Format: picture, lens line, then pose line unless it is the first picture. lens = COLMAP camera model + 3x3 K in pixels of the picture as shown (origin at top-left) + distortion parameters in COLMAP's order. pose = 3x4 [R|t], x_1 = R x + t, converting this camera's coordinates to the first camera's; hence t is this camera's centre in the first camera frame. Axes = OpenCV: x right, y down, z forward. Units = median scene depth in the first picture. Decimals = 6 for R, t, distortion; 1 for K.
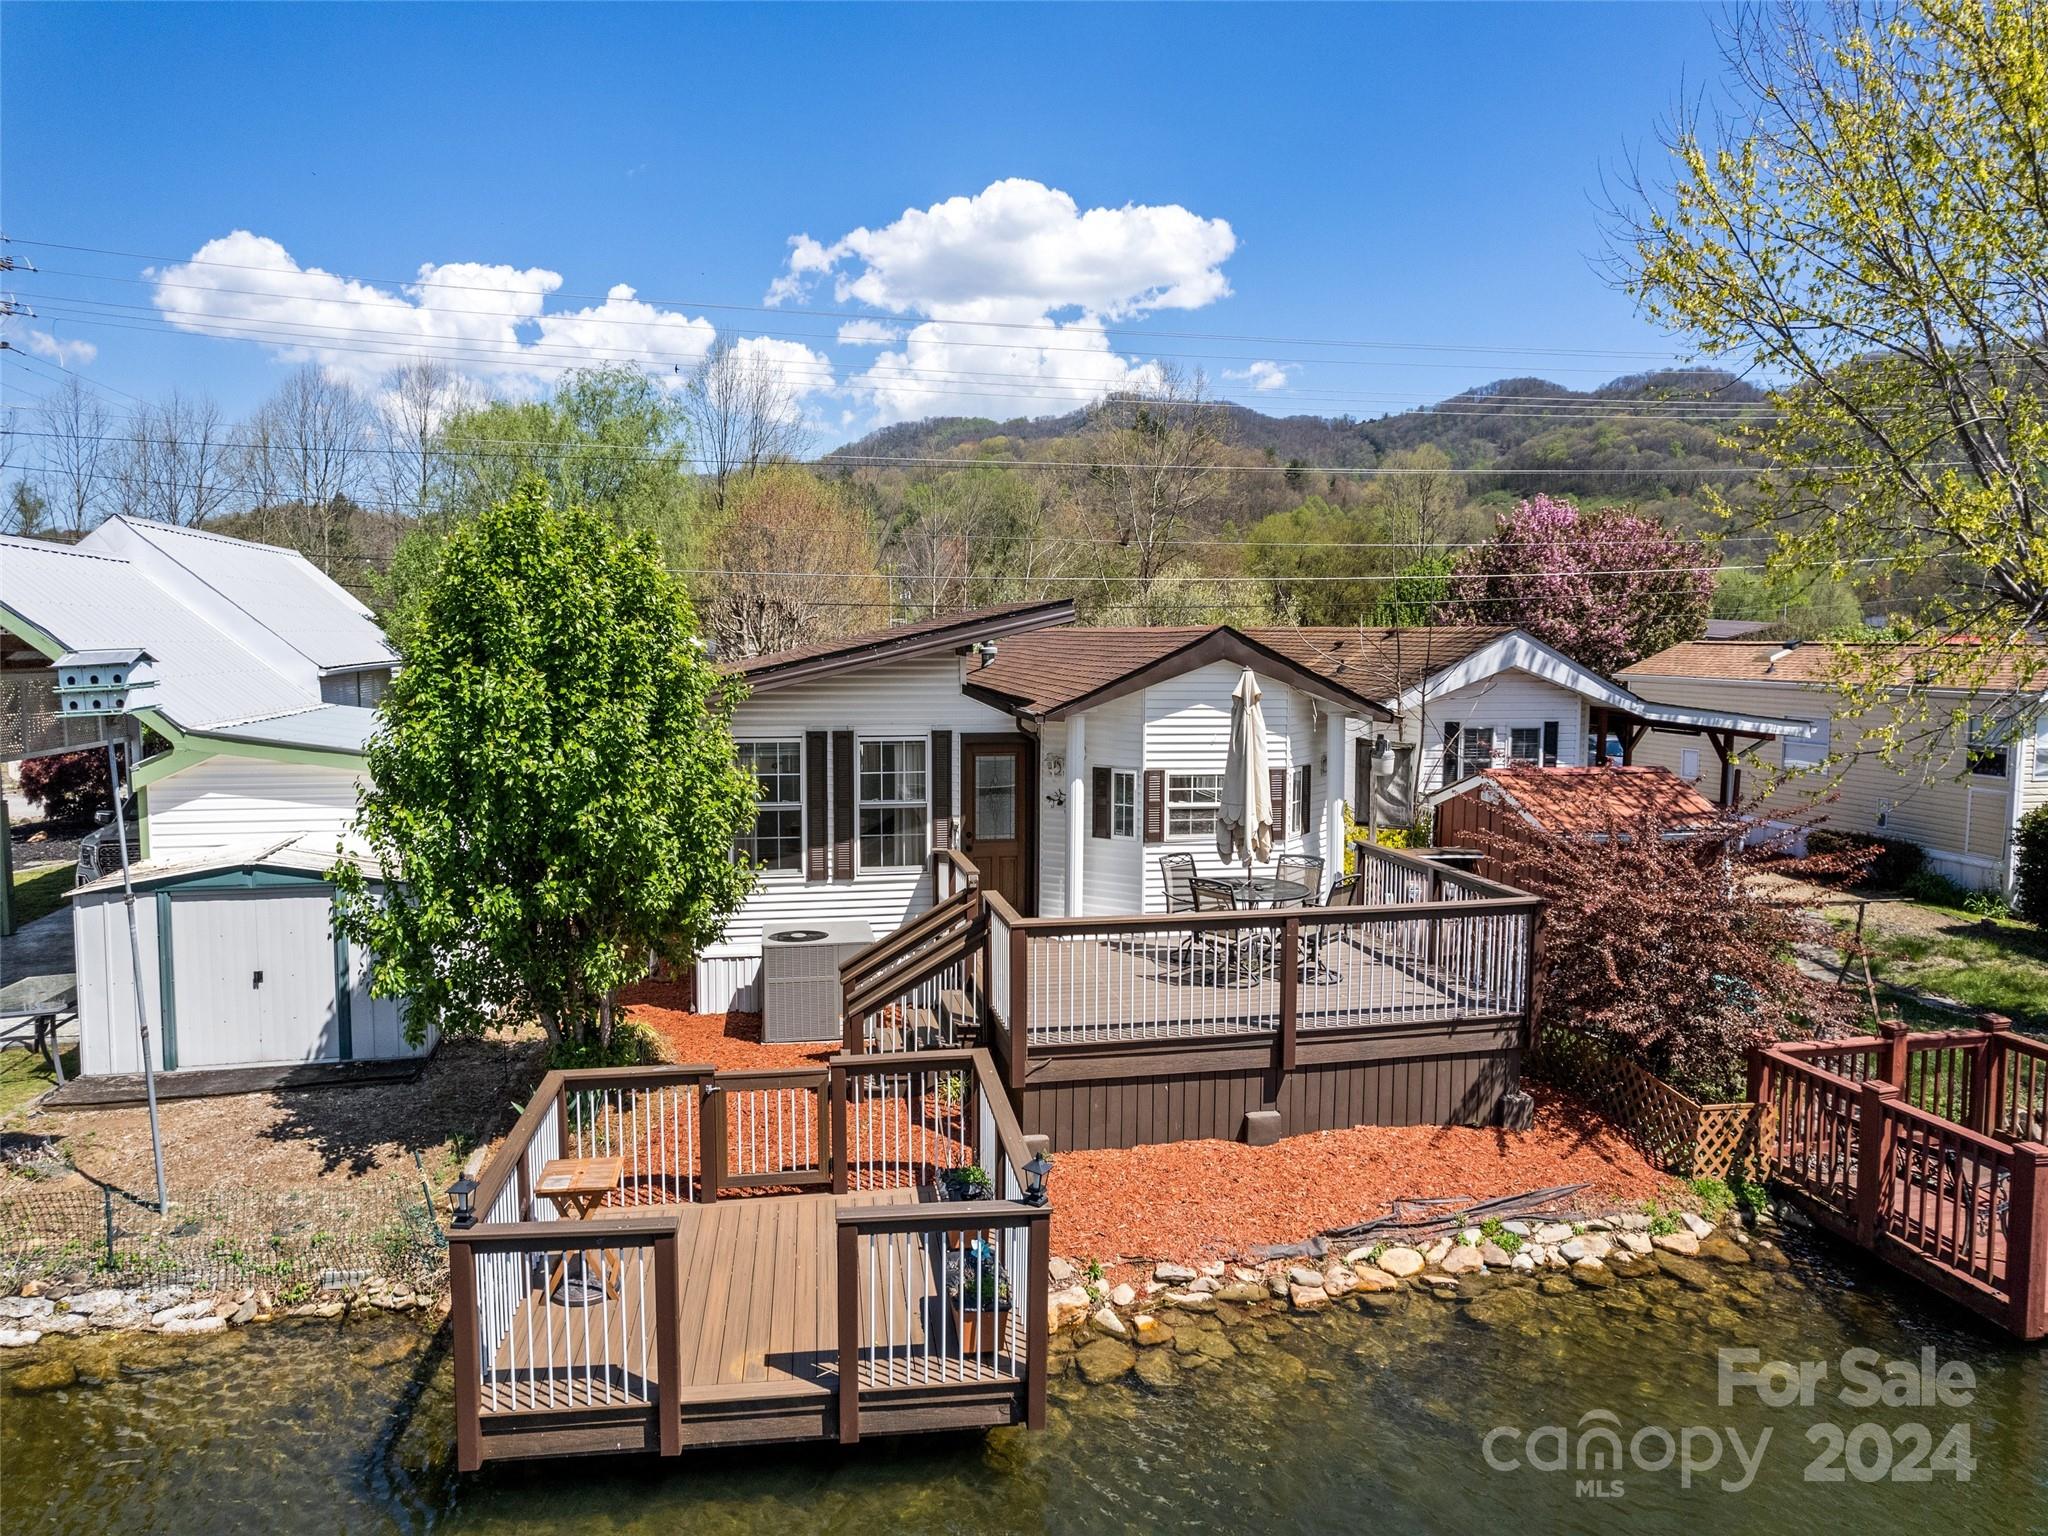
lens RADIAL K [[1309.8, 0, 1017.5], [0, 1309.8, 732.8], [0, 0, 1]] dist [-0.082275, 0.074203]
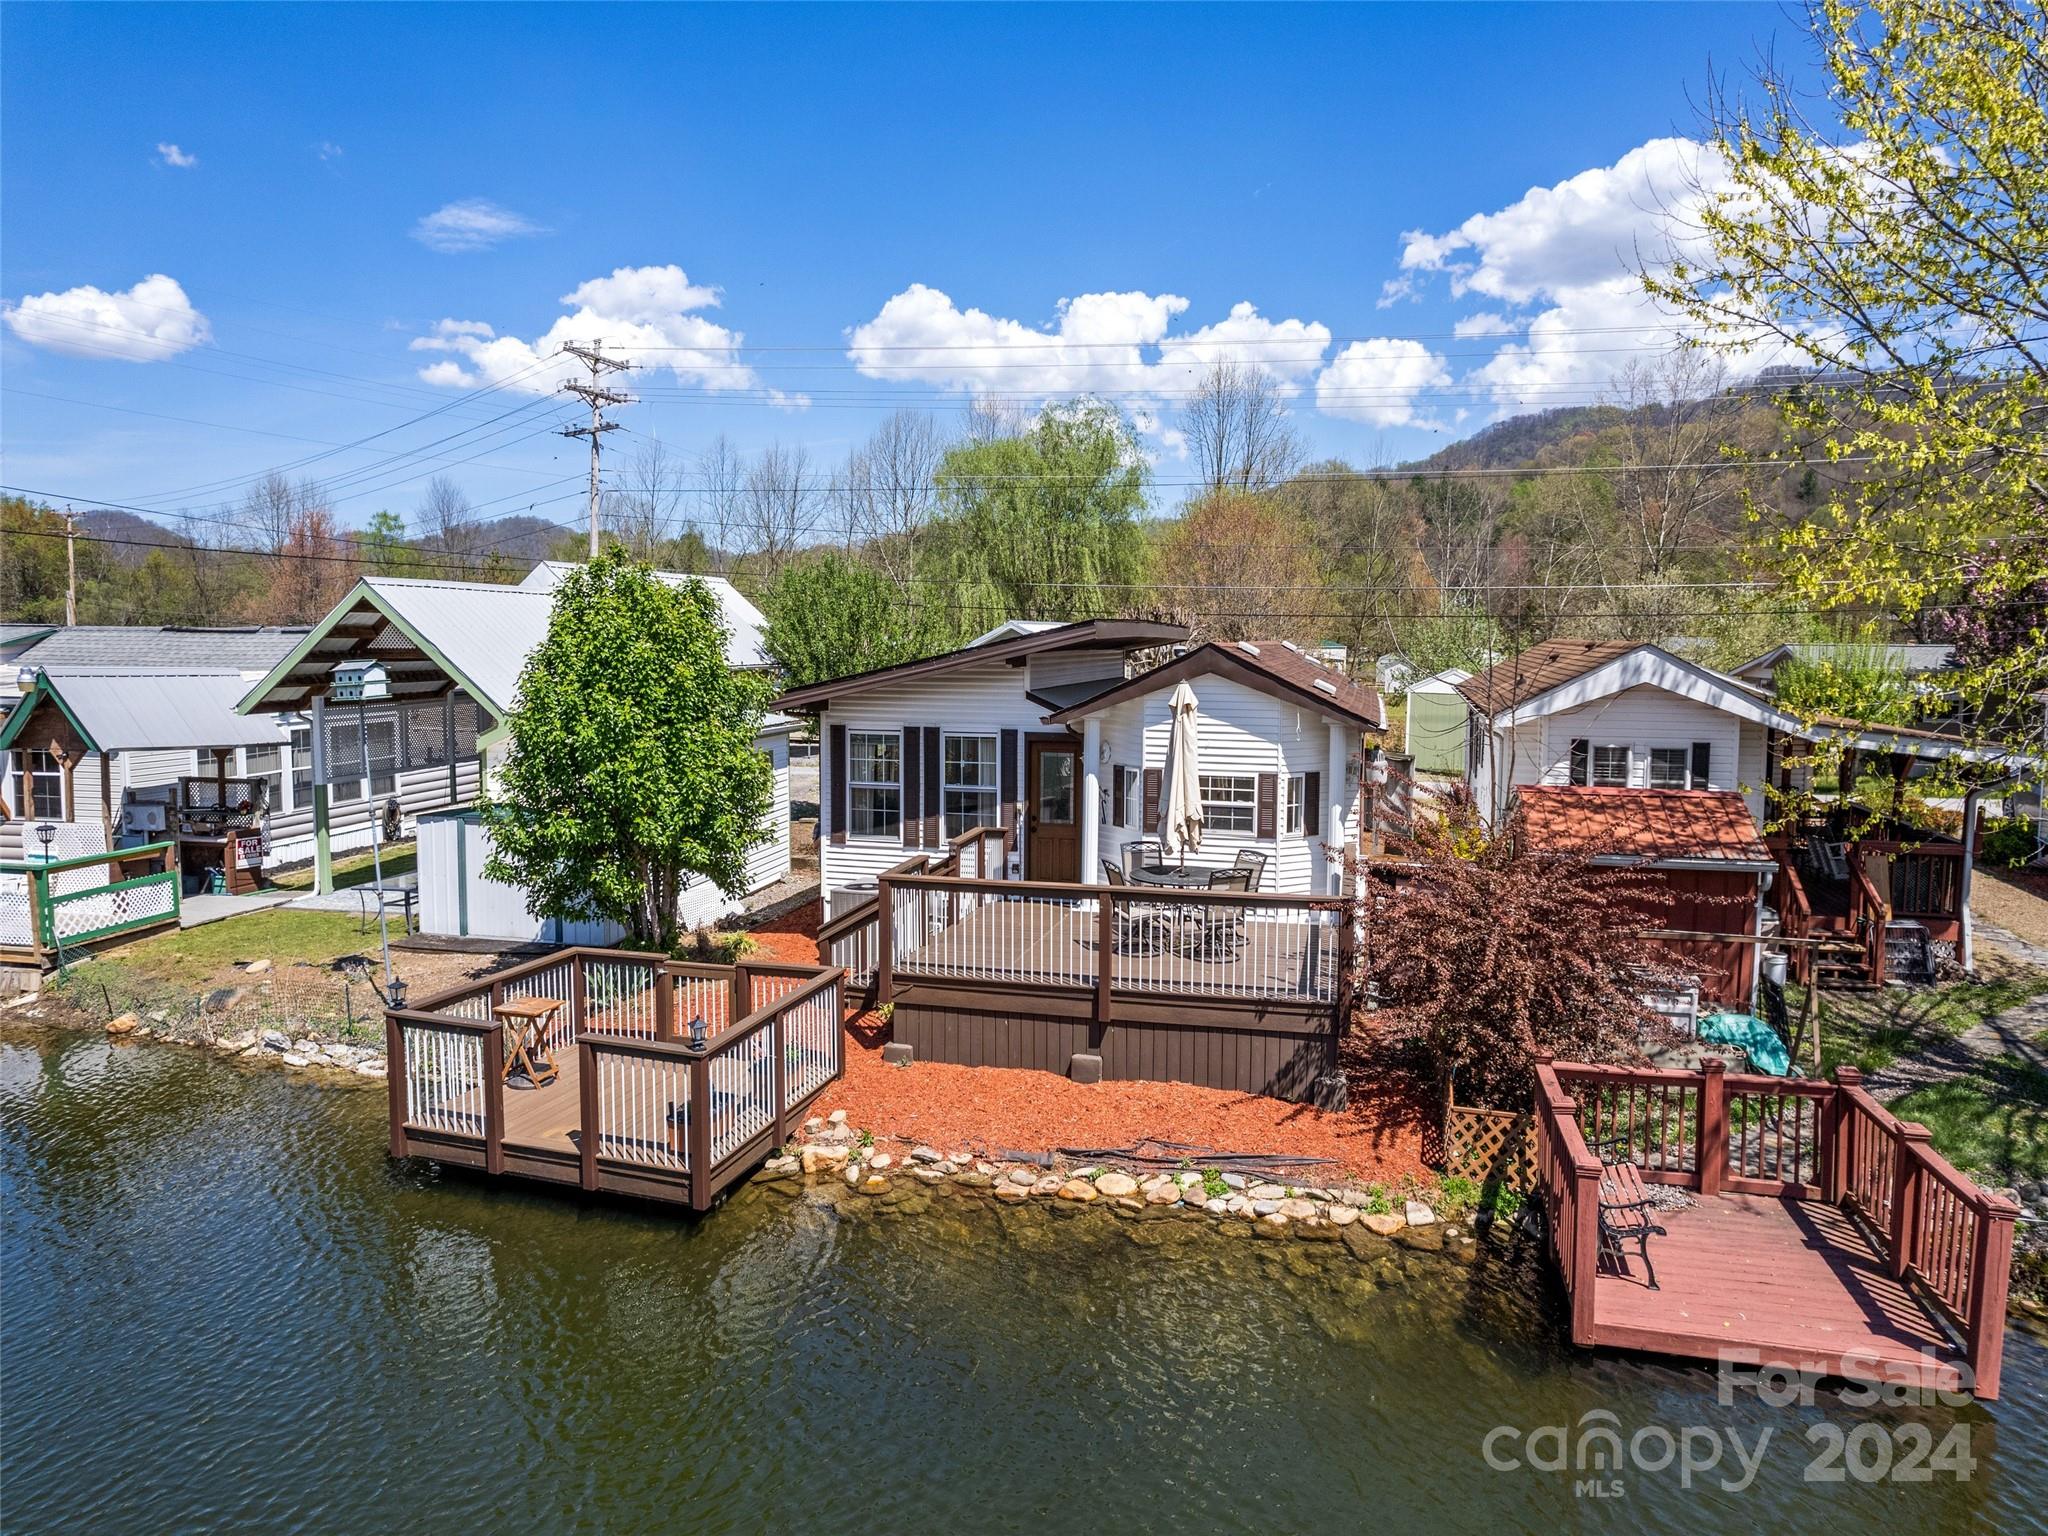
lens RADIAL K [[1301.0, 0, 1022.2], [0, 1301.0, 725.5], [0, 0, 1]] dist [-0.037692, 0.002205]
pose [[0.899308, 0.029123, -0.436344, 0.500198], [-0.032977, 0.999455, -0.001259, -0.004507], [0.436070, 0.015522, 0.899779, -0.077042]]
